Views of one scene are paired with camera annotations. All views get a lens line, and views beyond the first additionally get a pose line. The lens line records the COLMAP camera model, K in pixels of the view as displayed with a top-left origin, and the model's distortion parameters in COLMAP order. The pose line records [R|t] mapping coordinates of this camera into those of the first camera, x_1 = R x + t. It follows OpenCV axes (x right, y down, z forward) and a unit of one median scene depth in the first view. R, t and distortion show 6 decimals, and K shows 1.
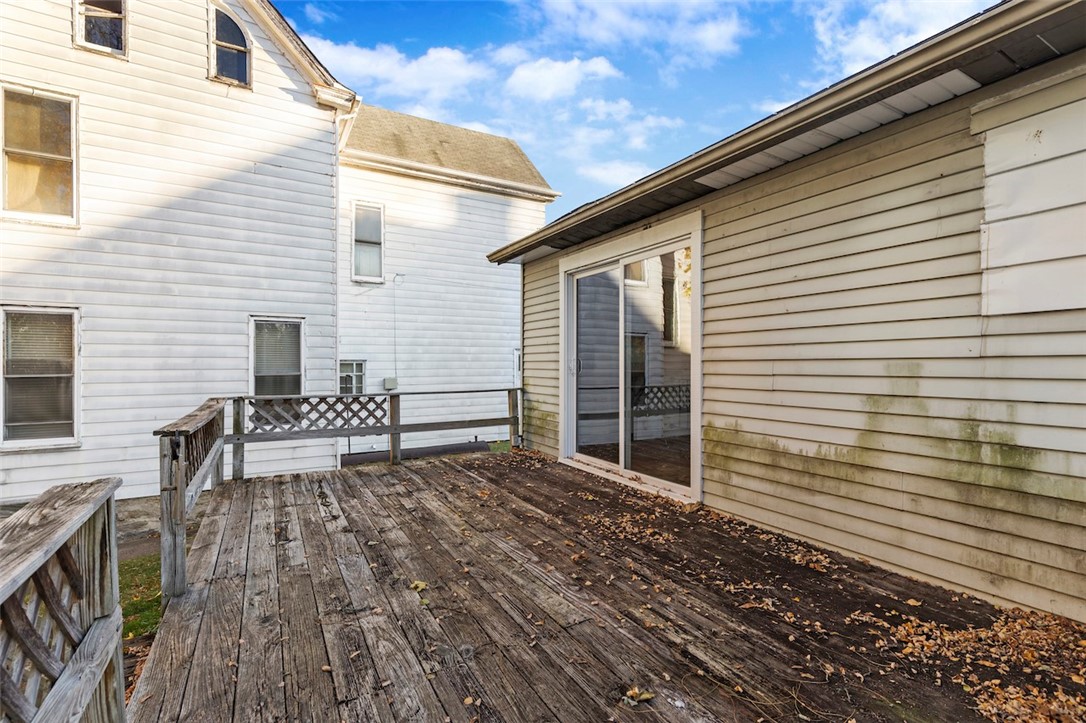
lens RADIAL K [[491.1, 0, 544.9], [0, 491.1, 364.1], [0, 0, 1]] dist [0.005551, -0.000077]
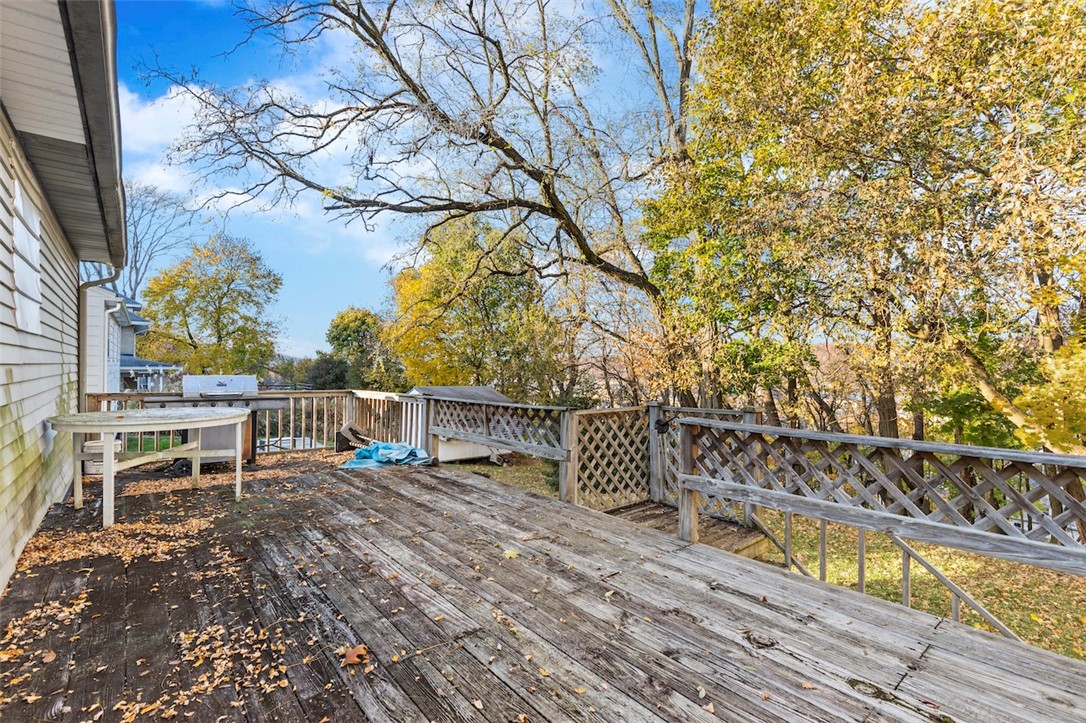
lens RADIAL K [[491.1, 0, 536.1], [0, 491.1, 363.9], [0, 0, 1]] dist [0.005551, -0.000077]
pose [[-0.987389, 0.000492, -0.158312, -0.106114], [0.001122, 0.999992, -0.003892, -0.006639], [0.158309, -0.004020, -0.987382, 1.815598]]
